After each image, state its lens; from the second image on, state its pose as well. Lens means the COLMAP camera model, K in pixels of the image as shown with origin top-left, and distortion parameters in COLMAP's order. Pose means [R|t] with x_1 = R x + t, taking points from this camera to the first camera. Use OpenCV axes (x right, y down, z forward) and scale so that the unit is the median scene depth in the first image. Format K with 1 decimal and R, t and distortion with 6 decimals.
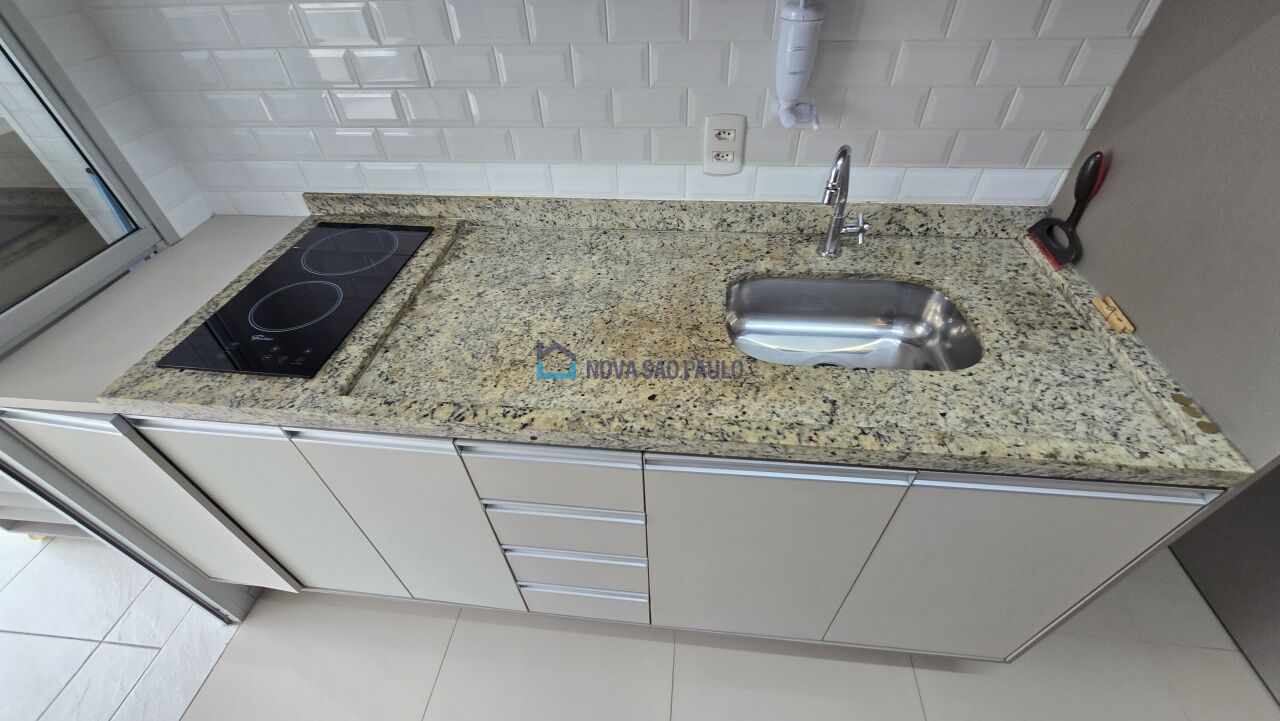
lens RADIAL K [[522.3, 0, 637.6], [0, 522.3, 365.6], [0, 0, 1]] dist [0.001409, 0.000141]
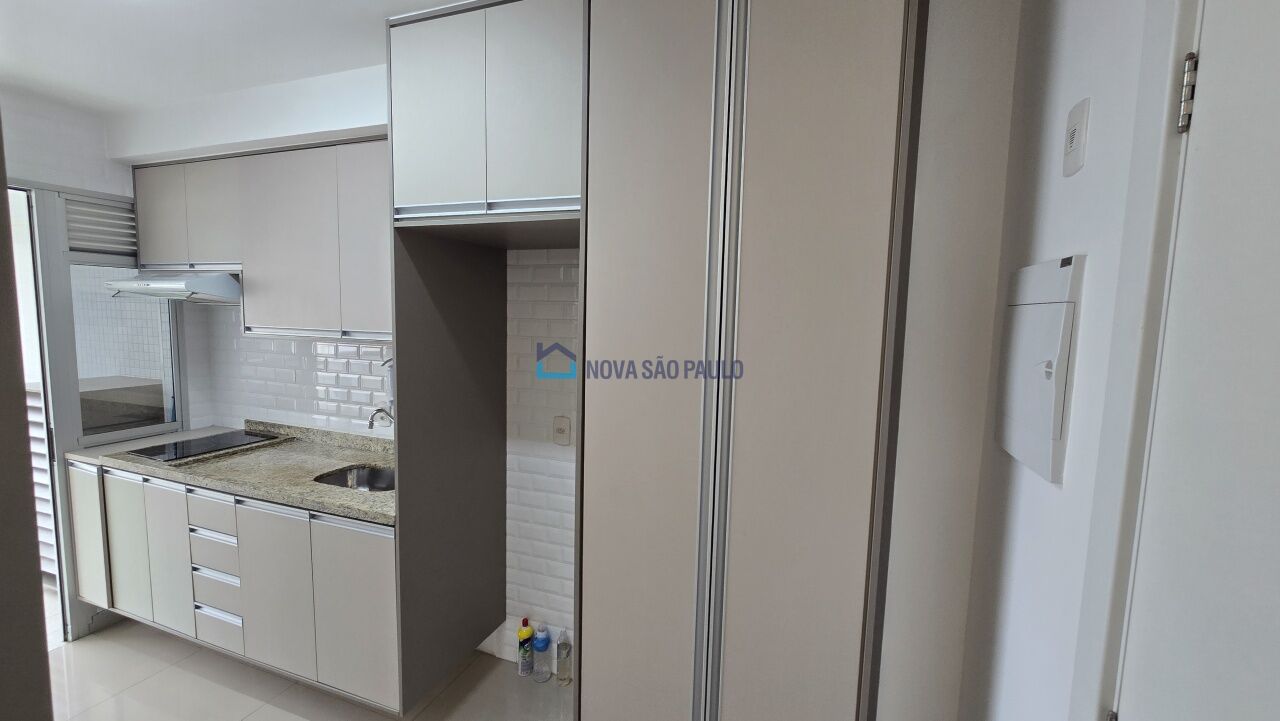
lens RADIAL K [[521.3, 0, 634.6], [0, 521.3, 363.4], [0, 0, 1]] dist [-0.001684, 0.000021]
pose [[0.970134, 0.081550, -0.228451, 1.660884], [-0.204161, 0.783088, -0.587445, 0.516252], [0.130991, 0.616541, 0.776350, -0.772771]]
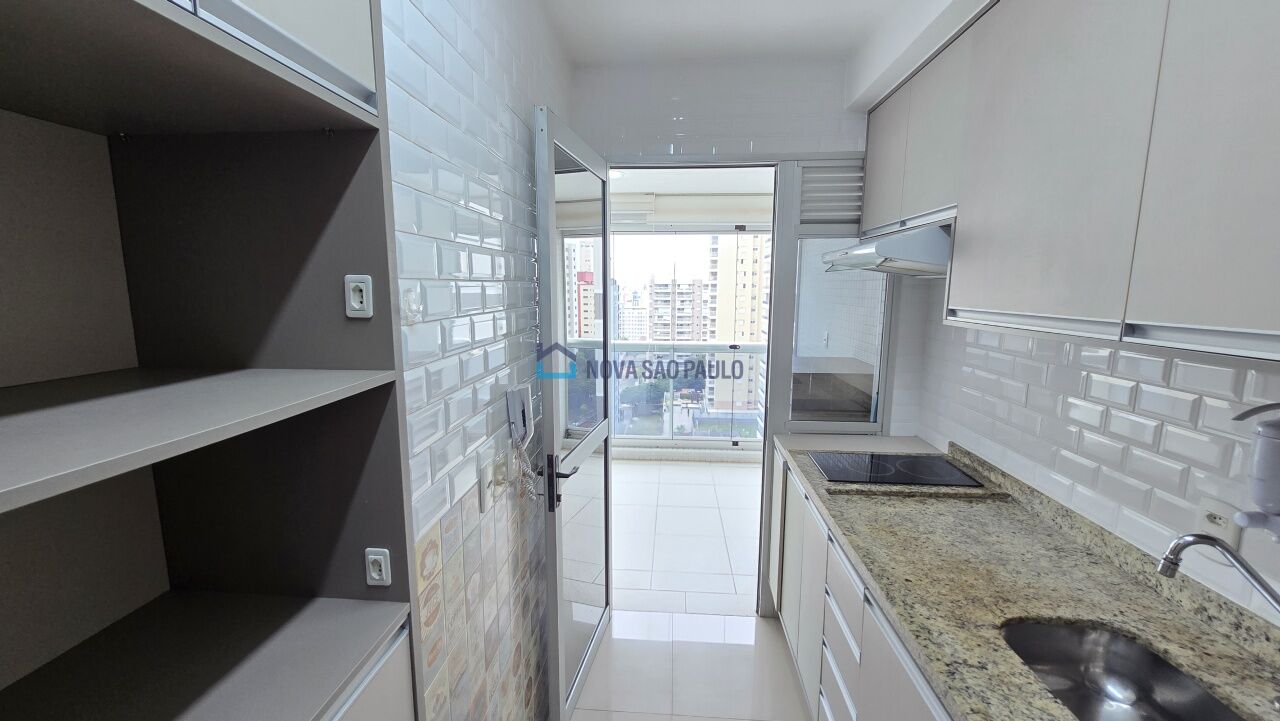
lens RADIAL K [[521.3, 0, 634.6], [0, 521.3, 363.4], [0, 0, 1]] dist [-0.001684, 0.000021]
pose [[0.037200, 0.183680, -0.982282, 0.942716], [-0.686789, 0.718730, 0.108388, -0.005409], [0.725904, 0.670589, 0.152886, -0.132202]]
